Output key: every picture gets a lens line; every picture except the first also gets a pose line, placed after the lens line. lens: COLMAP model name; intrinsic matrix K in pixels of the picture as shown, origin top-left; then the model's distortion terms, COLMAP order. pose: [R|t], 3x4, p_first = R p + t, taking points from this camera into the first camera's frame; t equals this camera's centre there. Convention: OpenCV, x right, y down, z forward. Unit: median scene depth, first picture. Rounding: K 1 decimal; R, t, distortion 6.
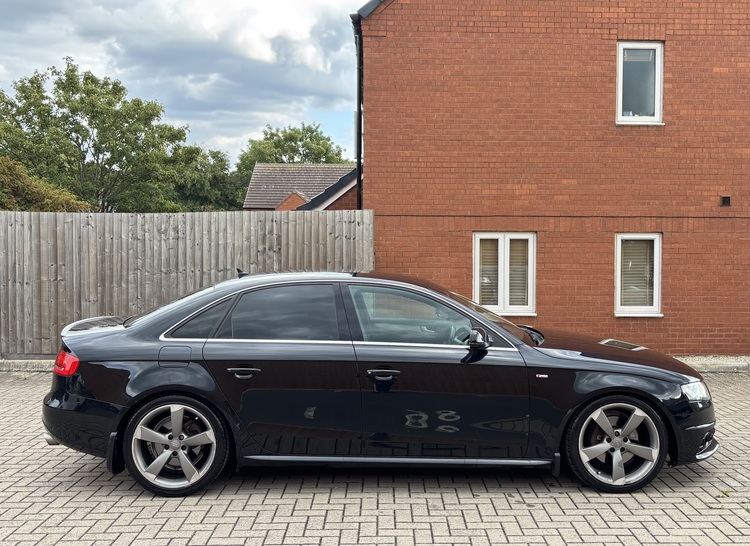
lens RADIAL K [[737.9, 0, 371.6], [0, 737.9, 256.3], [0, 0, 1]] dist [0.110075, -0.173974]
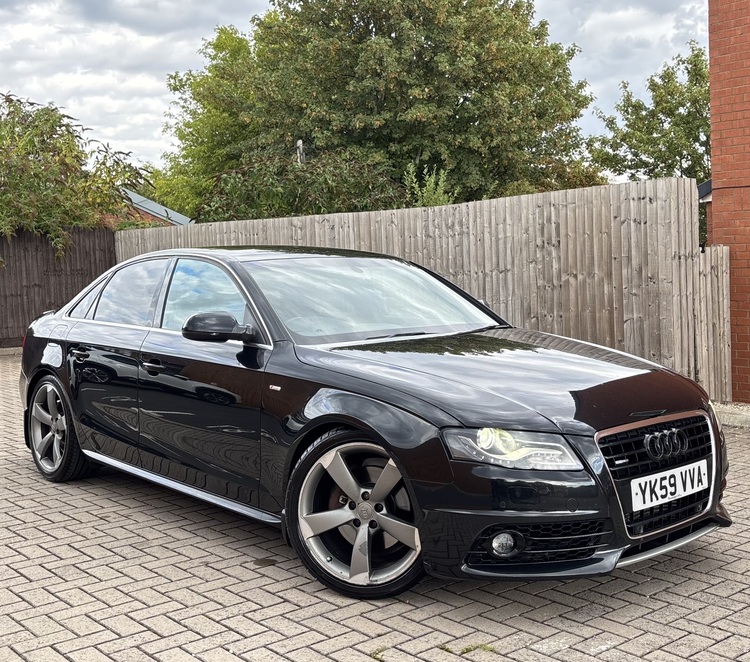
lens RADIAL K [[897.9, 0, 374.9], [0, 897.9, 276.2], [0, 0, 1]] dist [0.026006, -0.023939]
pose [[0.660369, -0.006637, -0.750912, 0.423931], [-0.001888, 0.999943, -0.010499, 0.033736], [0.750939, 0.008351, 0.660319, 0.261502]]
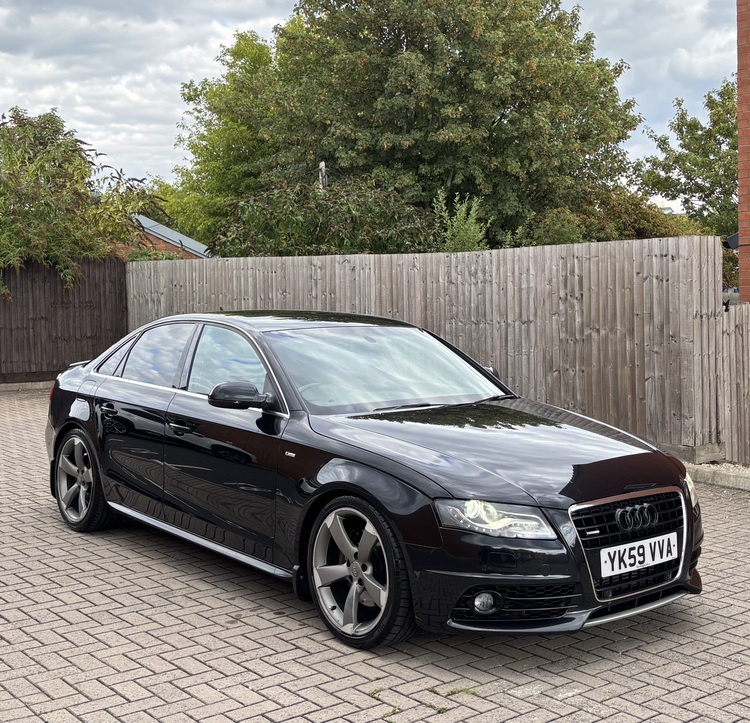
lens RADIAL K [[1000.2, 0, 377.8], [0, 1000.2, 274.5], [0, 0, 1]] dist [0.018777, 0.131010]
pose [[0.640963, -0.011747, -0.767482, 0.496472], [-0.023086, 0.999135, -0.034574, 0.008408], [0.767224, 0.039878, 0.640138, 0.209295]]
